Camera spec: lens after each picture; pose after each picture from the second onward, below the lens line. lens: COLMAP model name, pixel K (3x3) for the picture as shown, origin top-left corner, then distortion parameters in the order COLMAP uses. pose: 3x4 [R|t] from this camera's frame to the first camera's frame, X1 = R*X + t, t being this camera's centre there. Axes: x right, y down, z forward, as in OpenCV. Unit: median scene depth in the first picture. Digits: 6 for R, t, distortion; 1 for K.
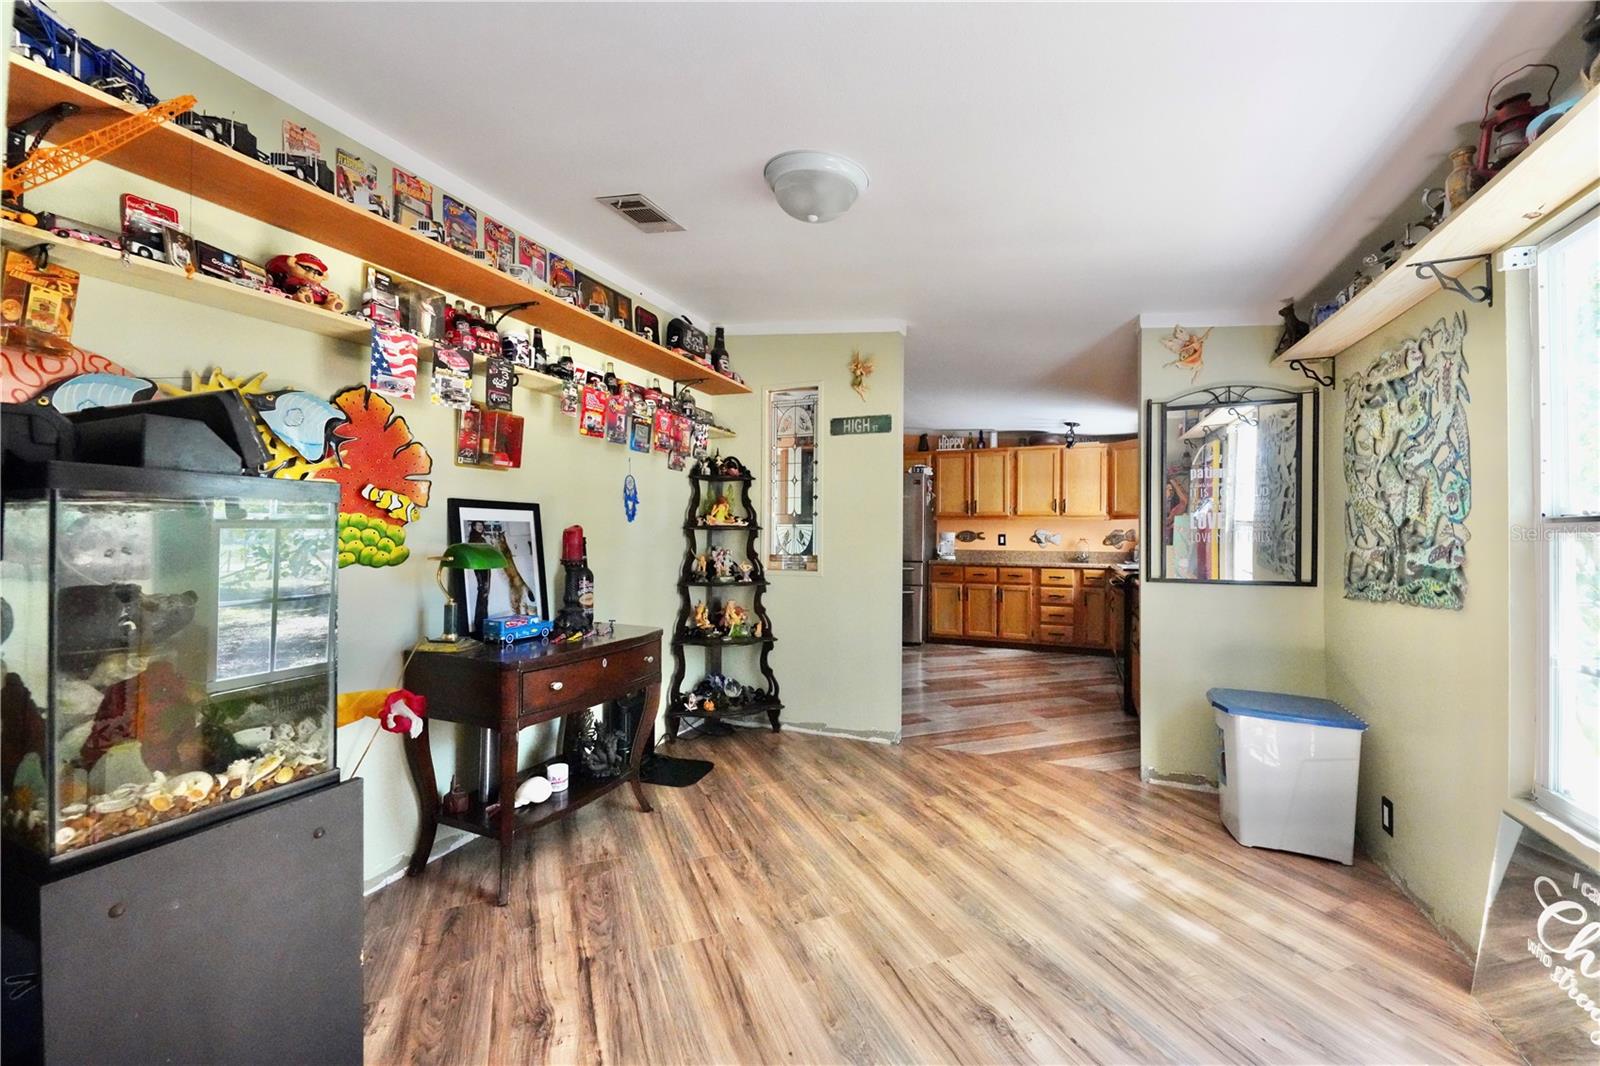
lens RADIAL K [[642.1, 0, 800.7], [0, 642.1, 528.6], [0, 0, 1]] dist [-0.002023, -0.000184]
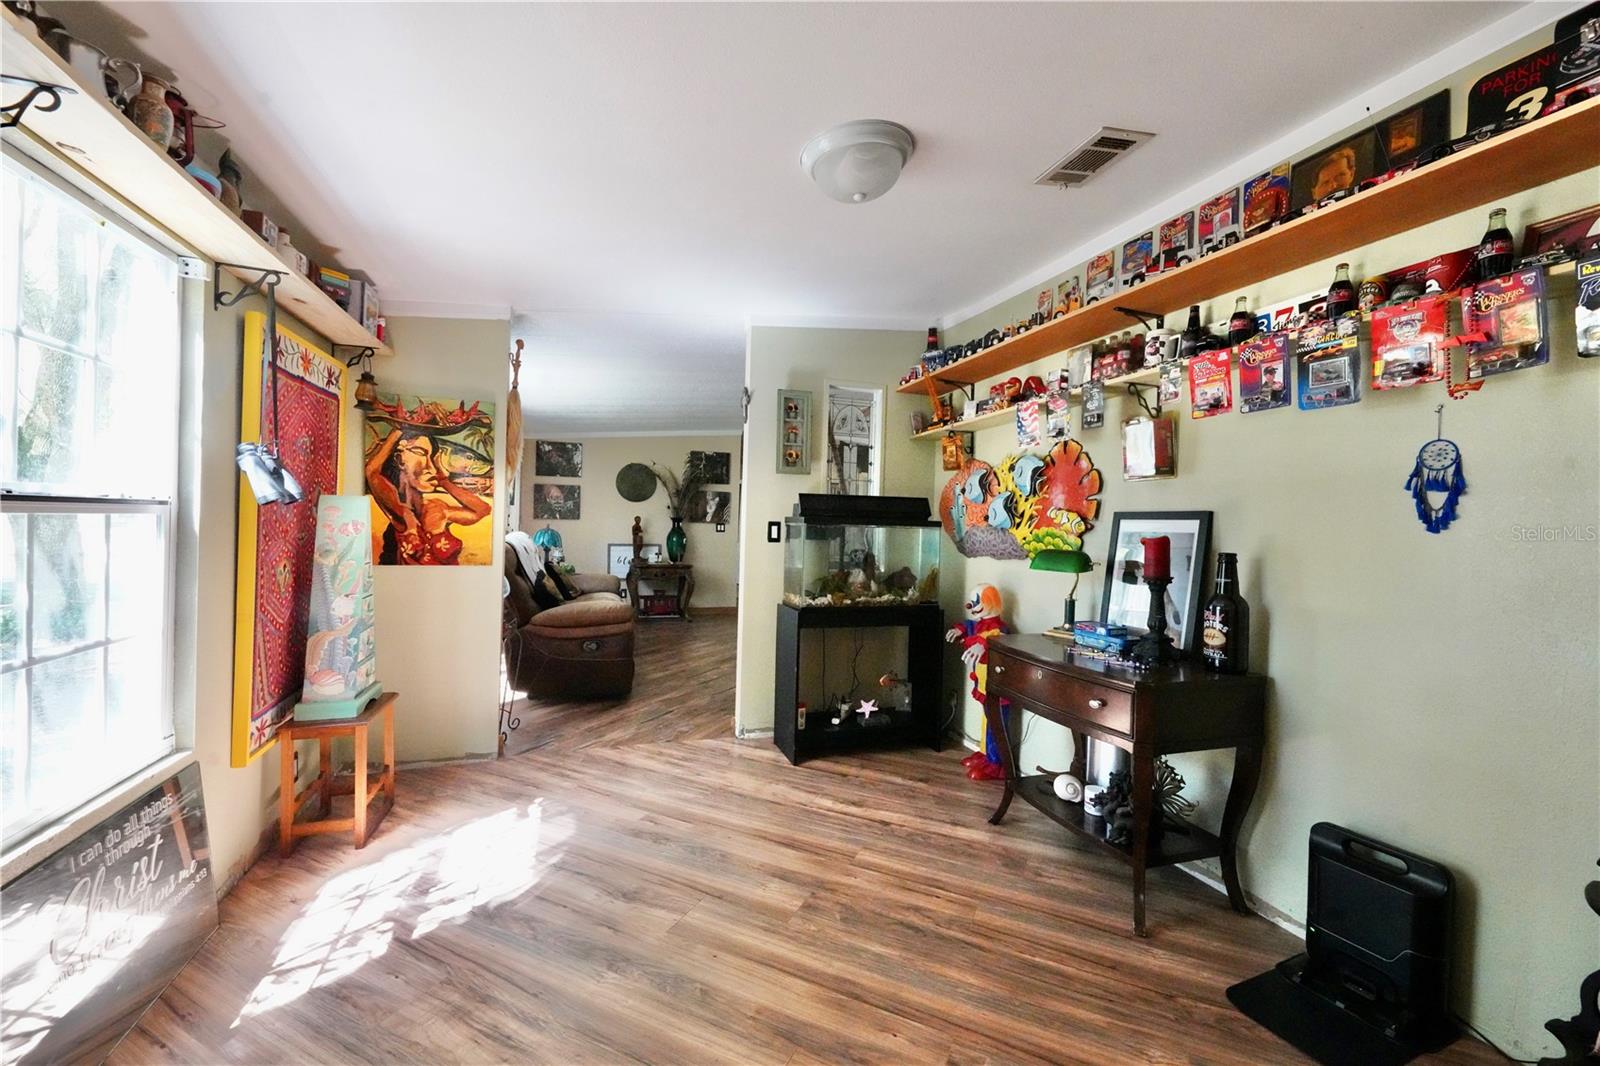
lens RADIAL K [[642.1, 0, 800.7], [0, 642.1, 528.6], [0, 0, 1]] dist [-0.002023, -0.000184]
pose [[-0.744620, -0.016898, -0.667275, 1.745394], [-0.020705, 0.999783, -0.002214, -0.012837], [0.667167, 0.012167, -0.744809, 4.171525]]
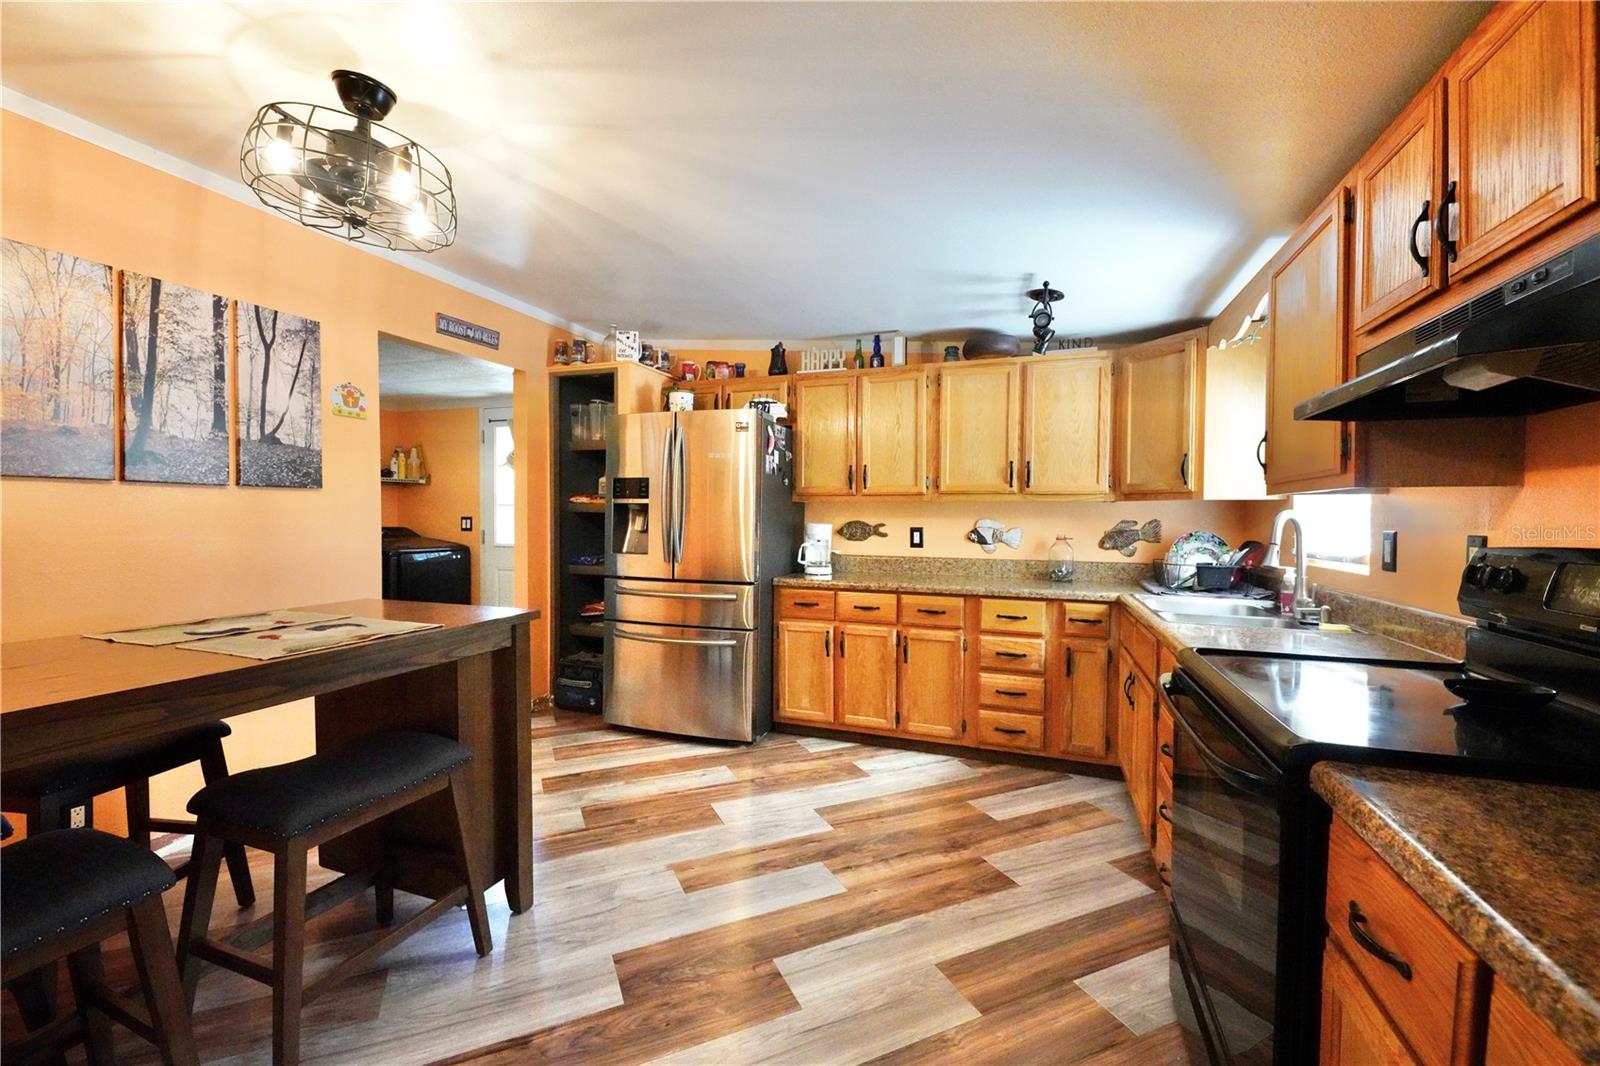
lens RADIAL K [[642.1, 0, 800.7], [0, 642.1, 528.6], [0, 0, 1]] dist [-0.002023, -0.000184]
pose [[0.998988, -0.000384, 0.044980, 0.194450], [-0.000774, 0.999669, 0.025711, -0.004486], [-0.044975, -0.025720, 0.998657, 0.466573]]
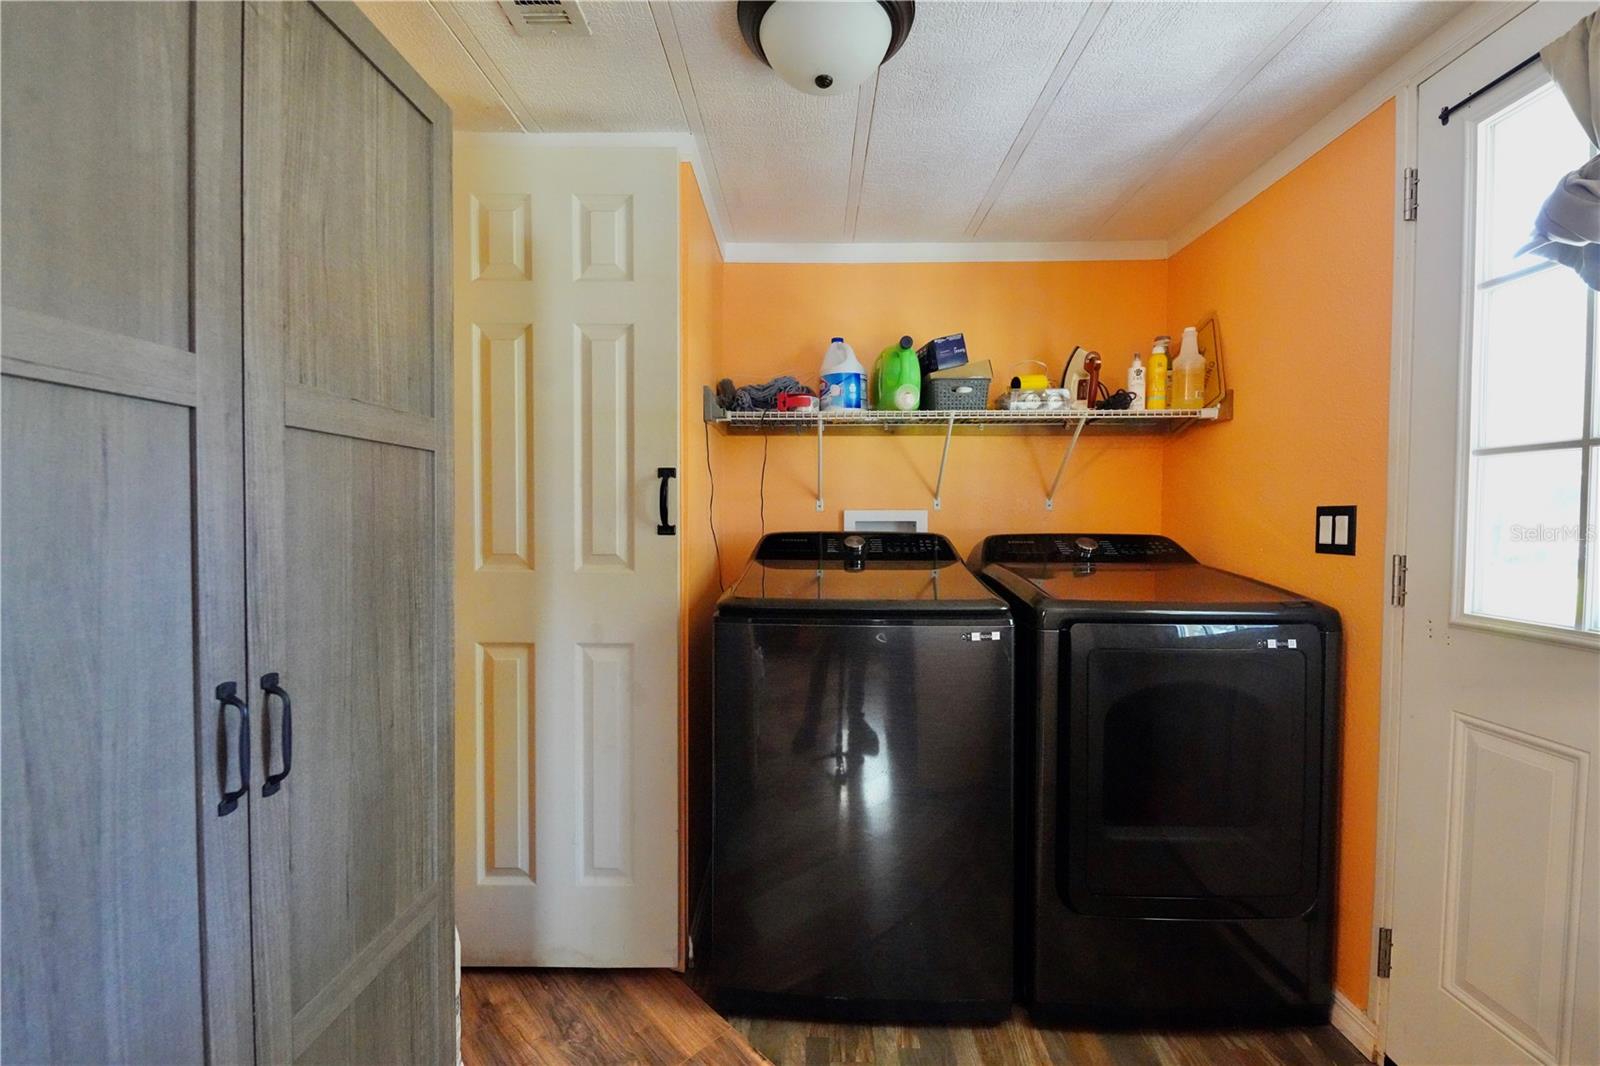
lens RADIAL K [[642.1, 0, 800.7], [0, 642.1, 528.6], [0, 0, 1]] dist [-0.002023, -0.000184]
pose [[0.376759, 0.021306, -0.926066, -0.009407], [0.004527, 0.999681, 0.024841, 0.002178], [0.926300, -0.013552, 0.376542, 0.939402]]
